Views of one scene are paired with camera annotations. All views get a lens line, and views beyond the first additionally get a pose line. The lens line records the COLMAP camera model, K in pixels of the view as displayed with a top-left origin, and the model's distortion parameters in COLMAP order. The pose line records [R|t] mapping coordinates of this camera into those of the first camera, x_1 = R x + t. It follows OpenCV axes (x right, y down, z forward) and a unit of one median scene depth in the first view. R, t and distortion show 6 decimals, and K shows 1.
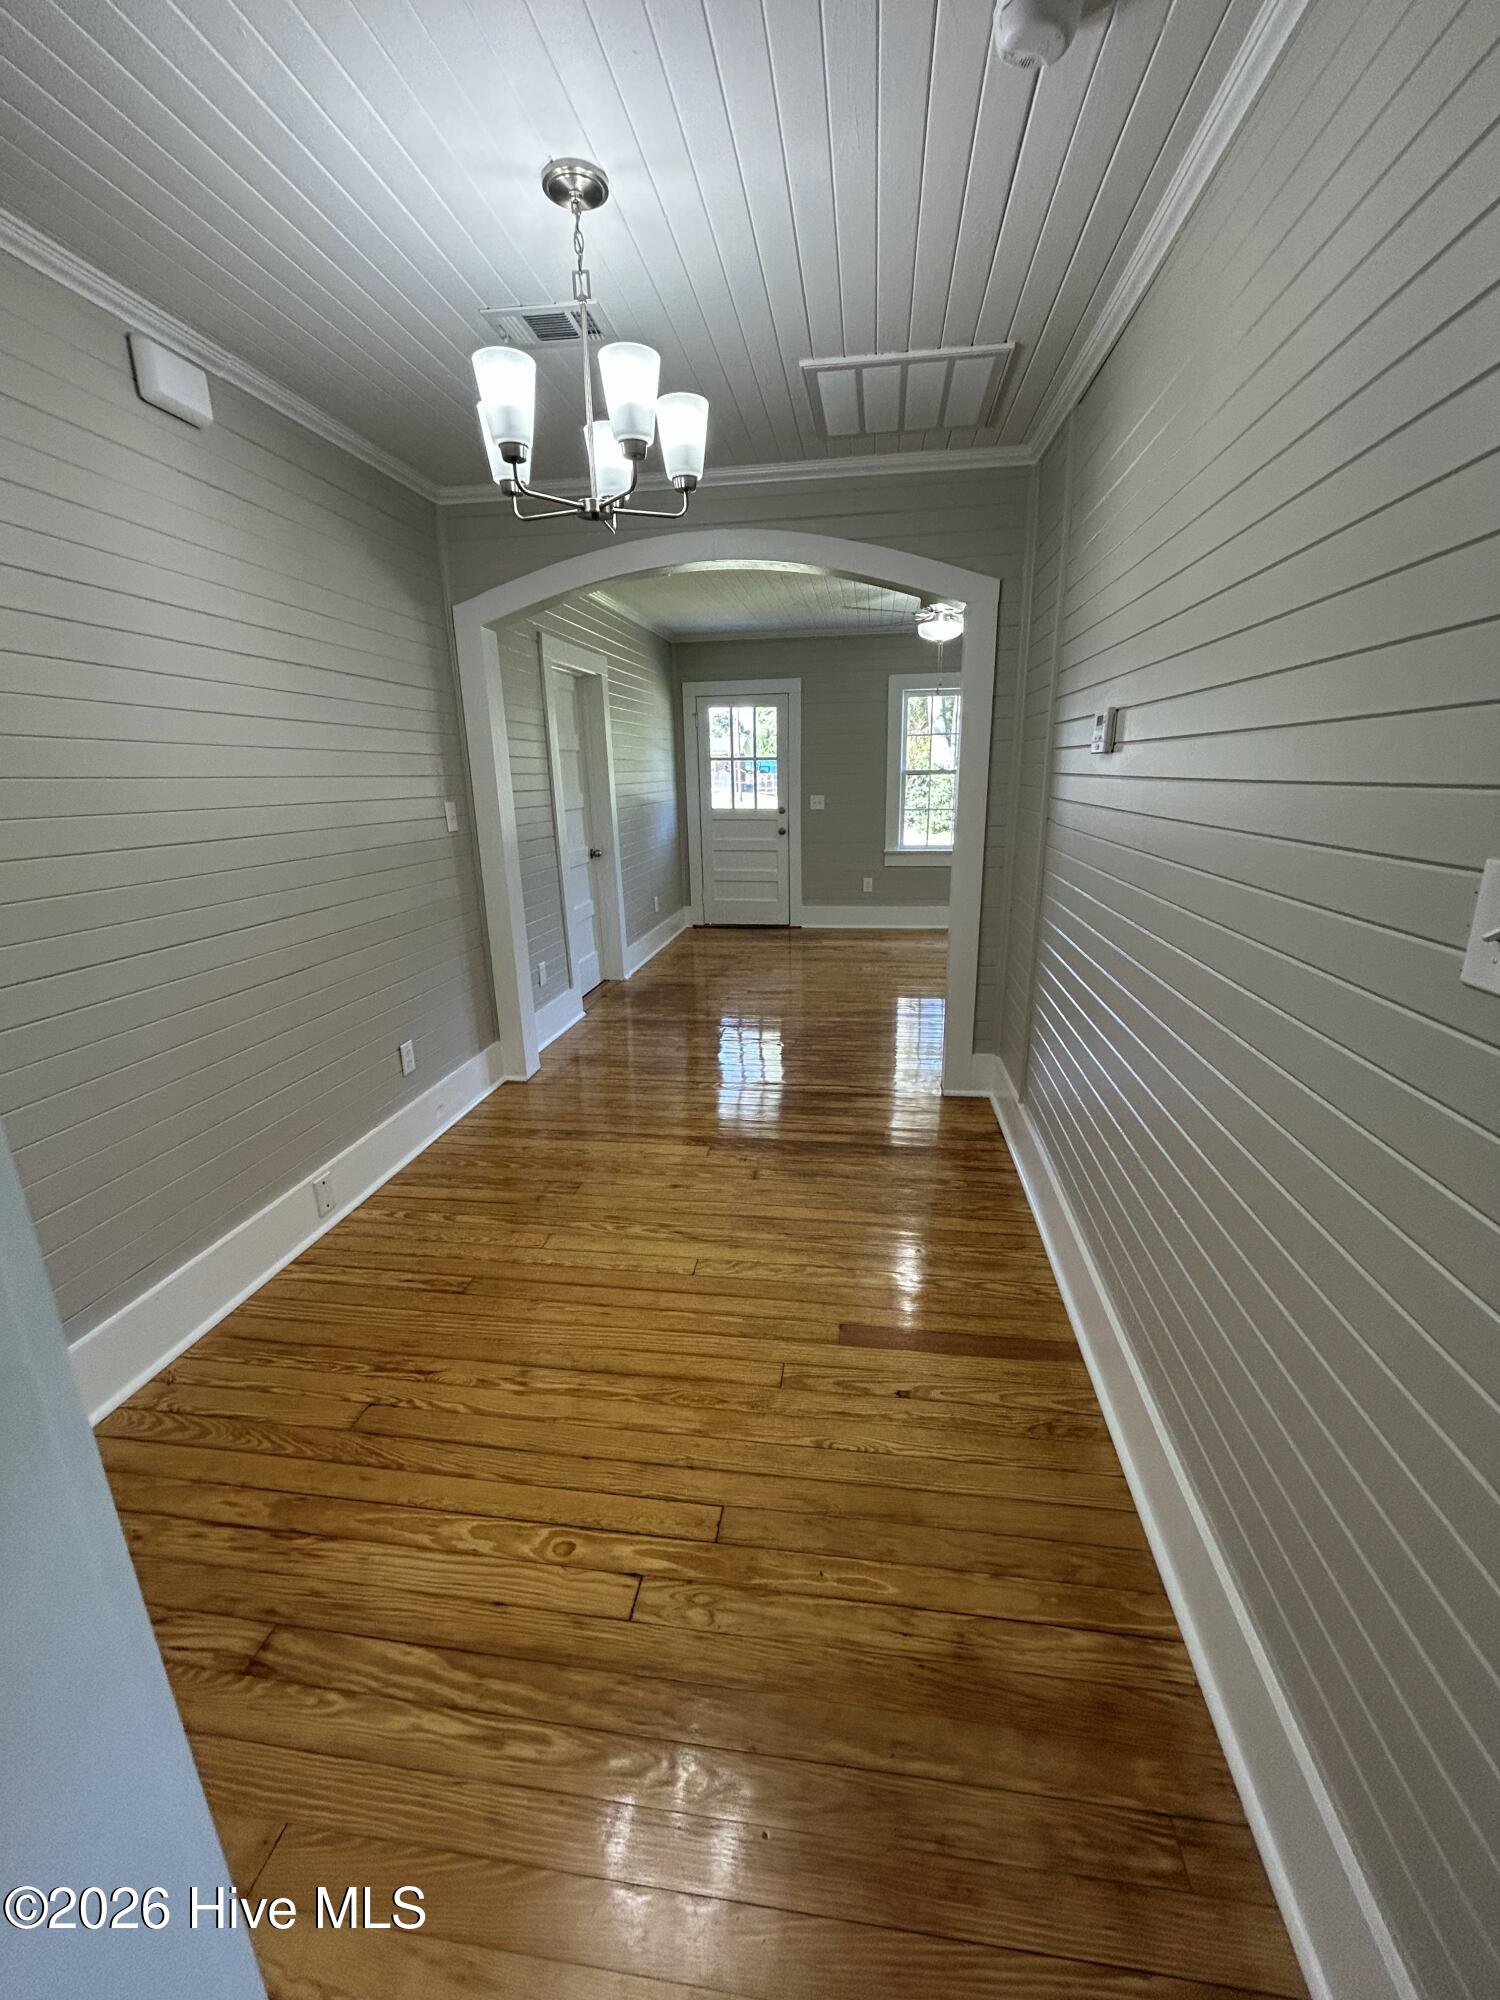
lens RADIAL K [[804.3, 0, 756.5], [0, 804.3, 1013.3], [0, 0, 1]] dist [-0.002692, 0.000978]
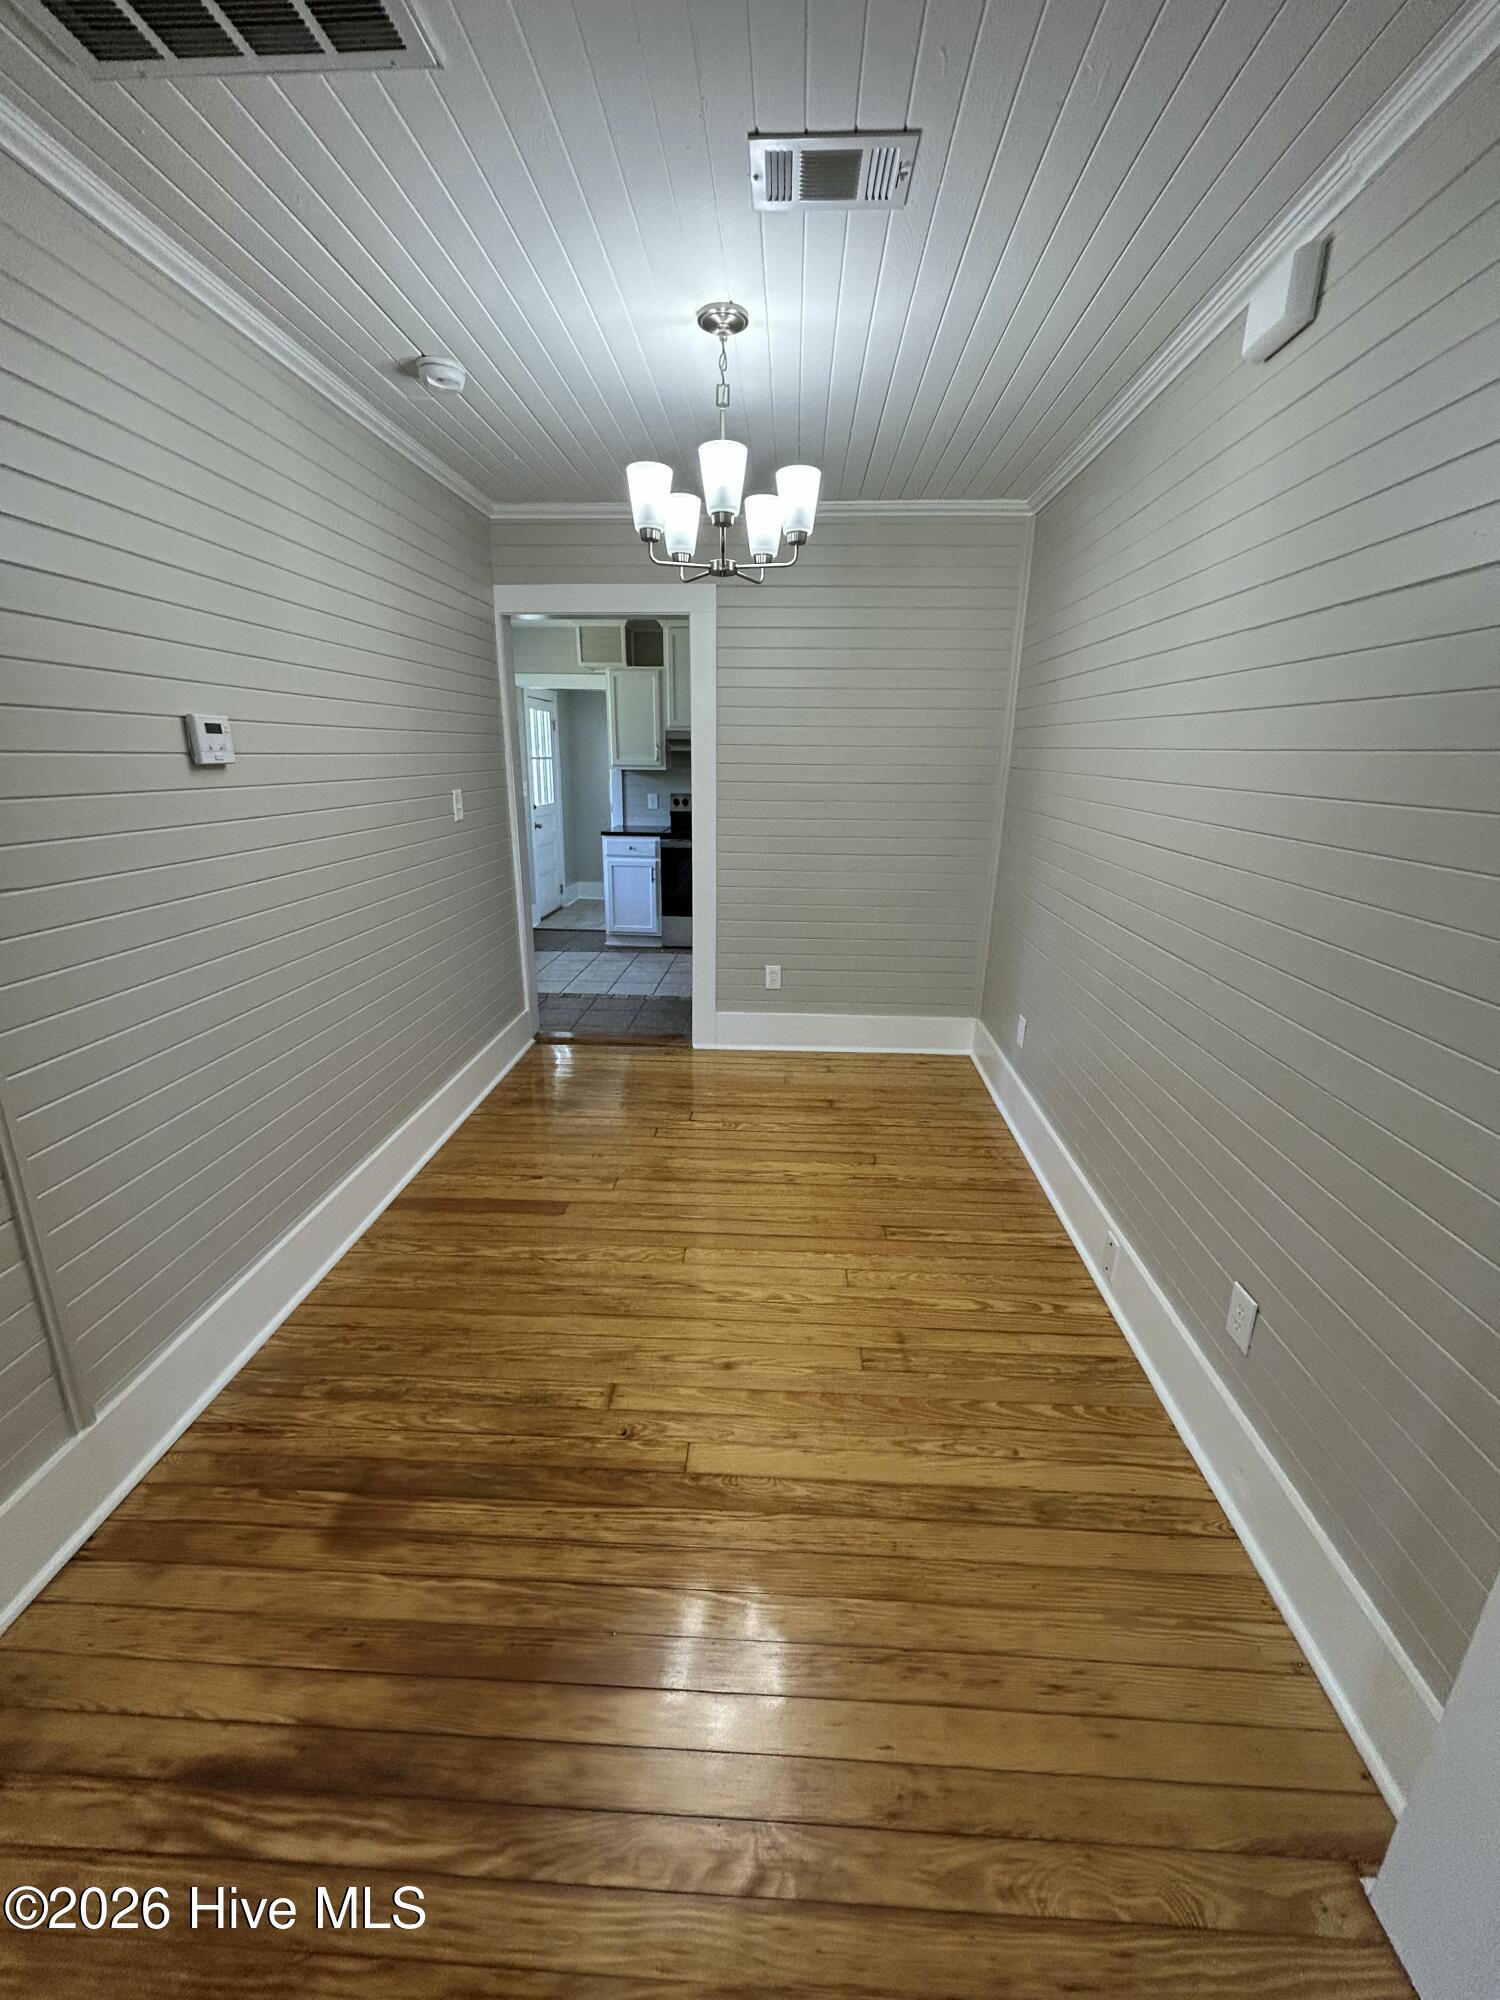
lens RADIAL K [[804.3, 0, 757.8], [0, 804.3, 1001.6], [0, 0, 1]] dist [-0.002692, 0.000978]
pose [[-0.995559, 0.030957, -0.088903, -0.047397], [-0.024113, 0.829023, 0.558695, -0.289084], [0.090999, 0.558357, -0.824595, 0.901751]]
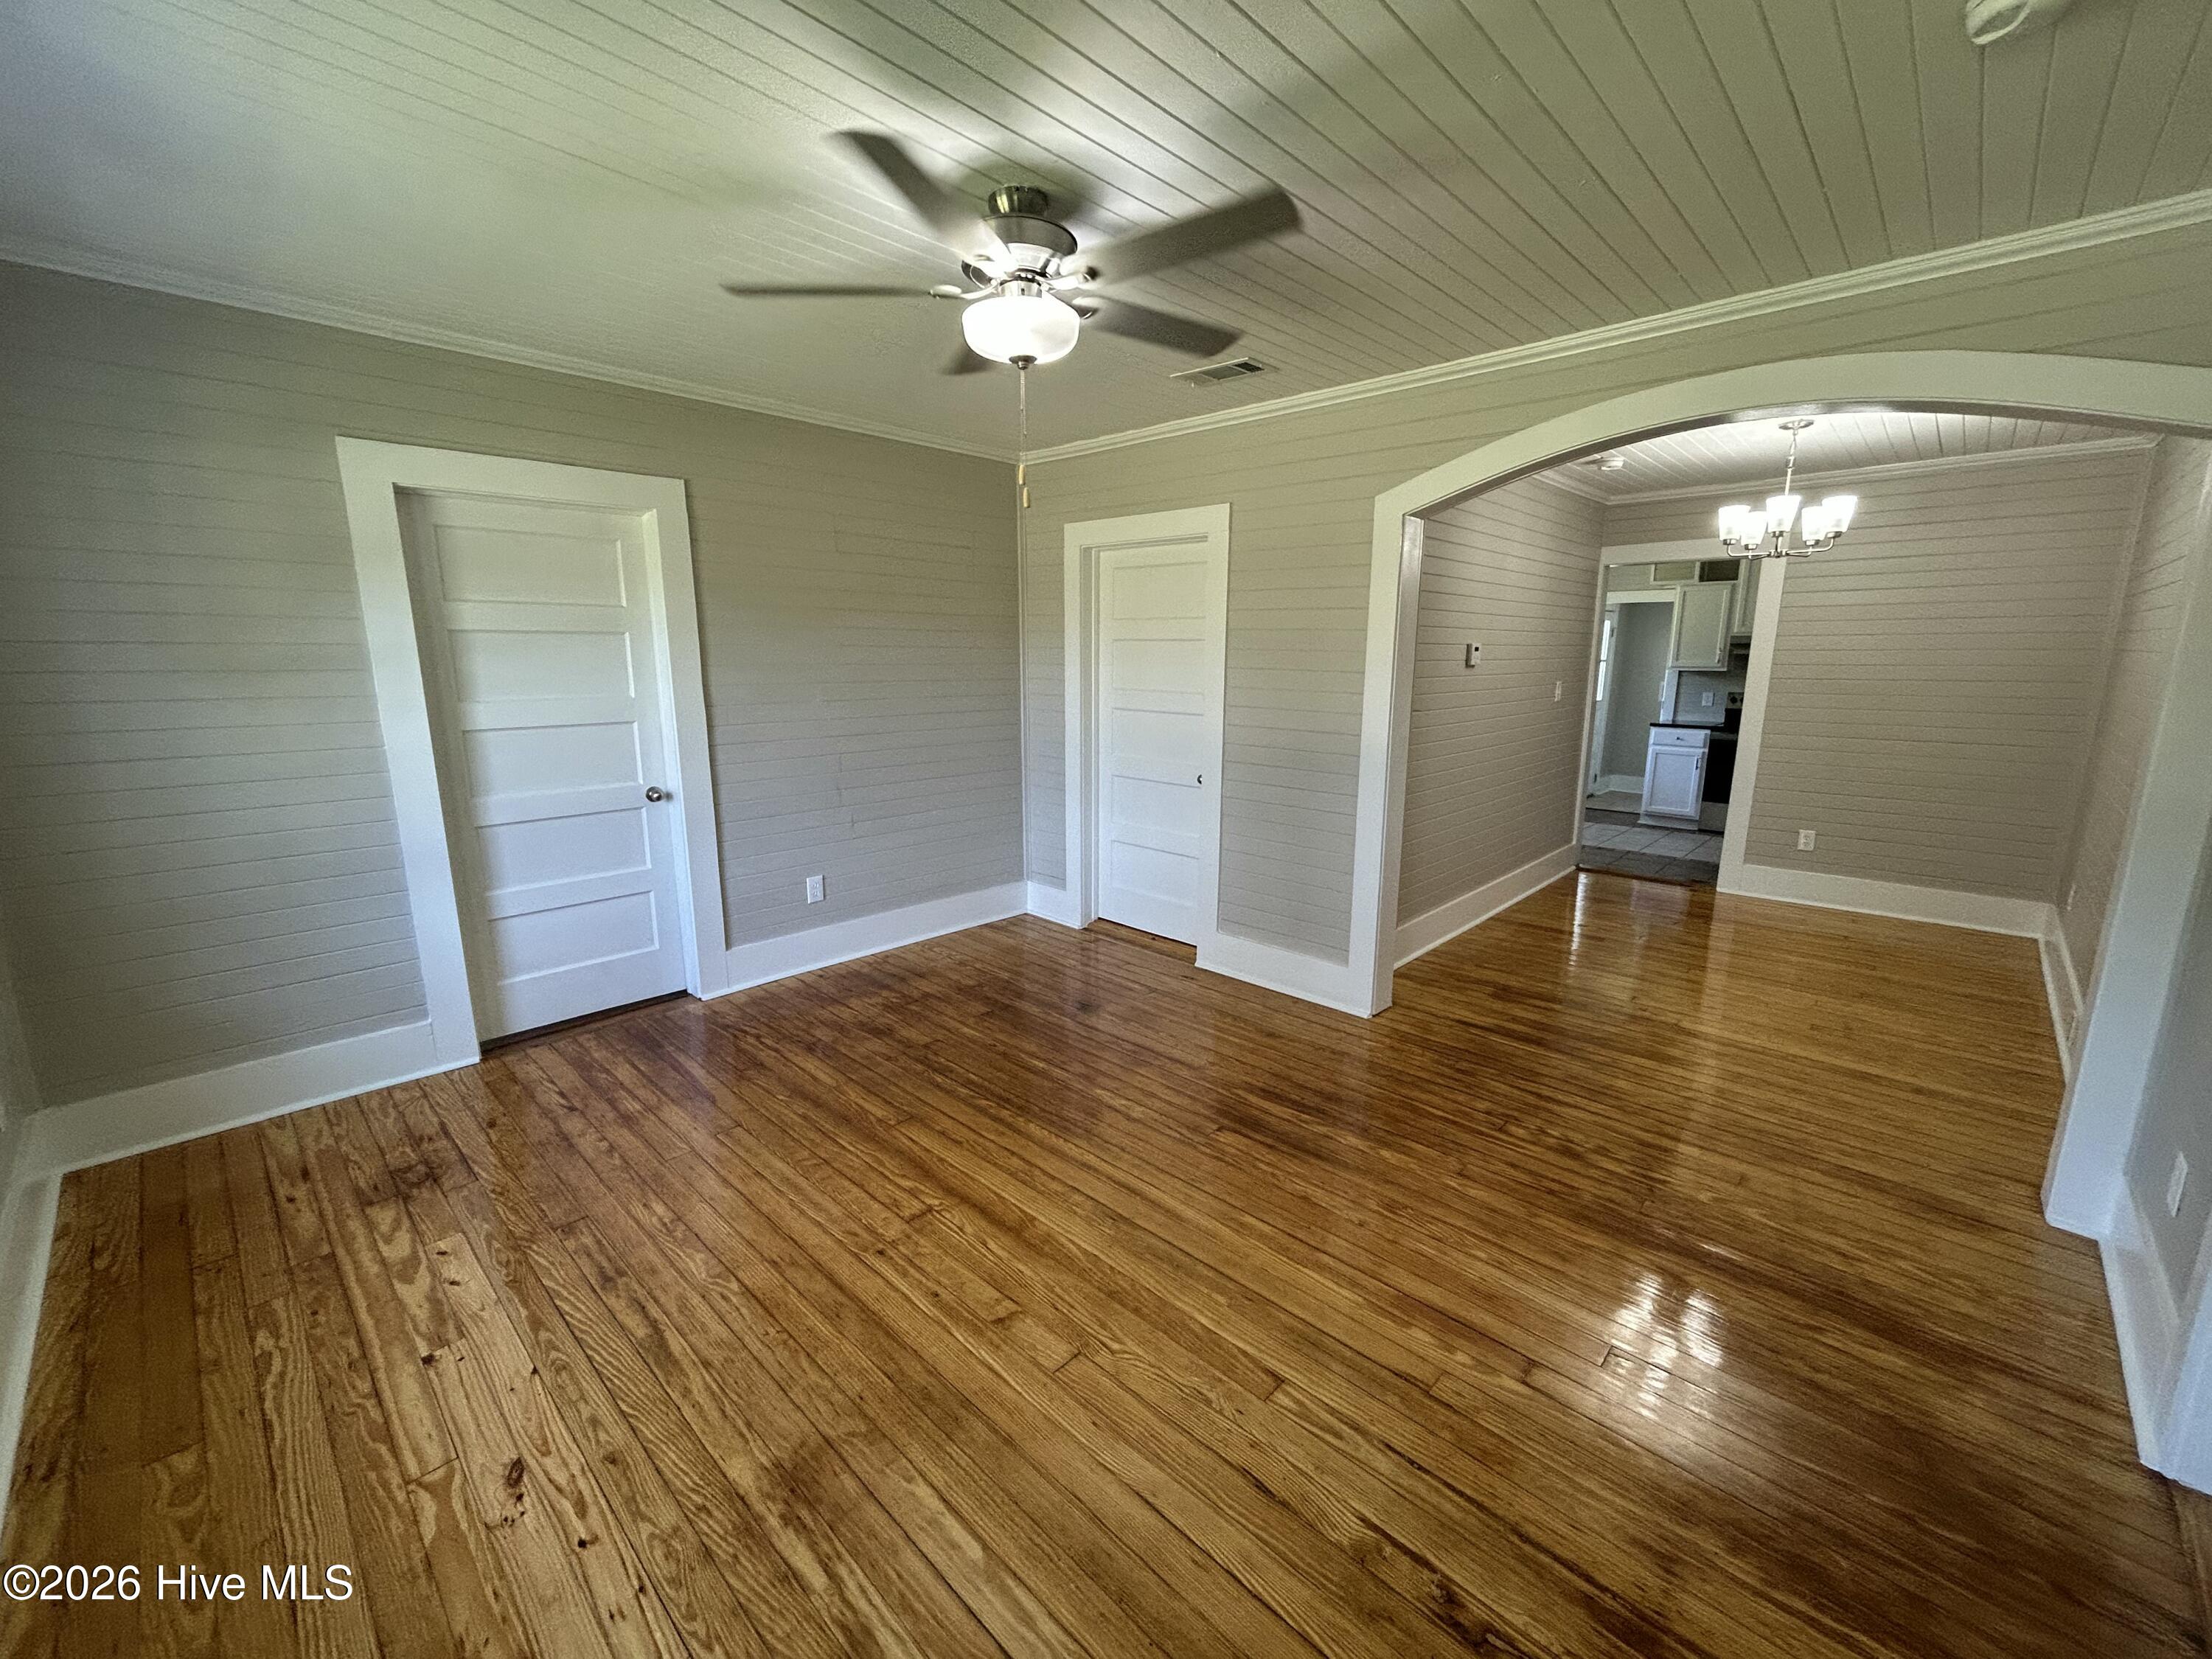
lens RADIAL K [[889.6, 0, 1109.9], [0, 889.6, 827.0], [0, 0, 1]] dist [-0.002692, 0.000978]
pose [[-0.814293, -0.095167, 0.572600, -0.066284], [0.181102, 0.895572, 0.406391, -0.474203], [-0.551479, 0.434620, -0.712022, 1.497561]]
